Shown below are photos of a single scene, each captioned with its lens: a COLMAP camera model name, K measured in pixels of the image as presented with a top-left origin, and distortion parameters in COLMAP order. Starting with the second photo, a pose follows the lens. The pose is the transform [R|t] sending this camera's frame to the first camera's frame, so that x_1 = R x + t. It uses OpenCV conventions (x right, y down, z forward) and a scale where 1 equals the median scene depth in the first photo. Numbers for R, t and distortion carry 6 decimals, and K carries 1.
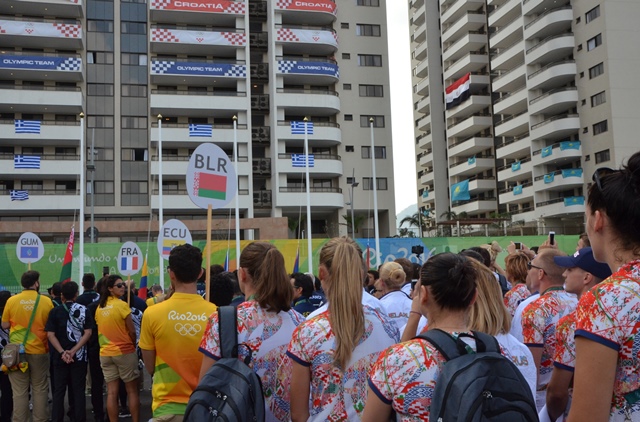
lens RADIAL K [[663.3, 0, 320.0], [0, 663.3, 211.0], [0, 0, 1]] dist [-0.002539, 0.184446]
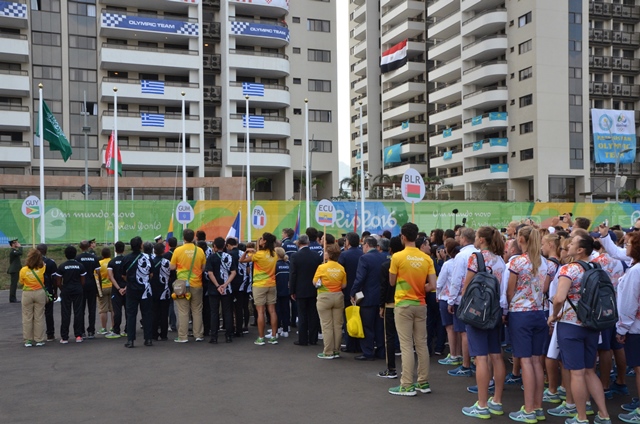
lens RADIAL K [[700.6, 0, 320.0], [0, 700.6, 212.0], [0, 0, 1]] dist [-0.003704, 0.388927]
pose [[0.989713, 0.022592, 0.141270, -0.071317], [-0.032114, 0.997336, 0.065495, -0.010158], [-0.139414, -0.069358, 0.987802, -0.096016]]
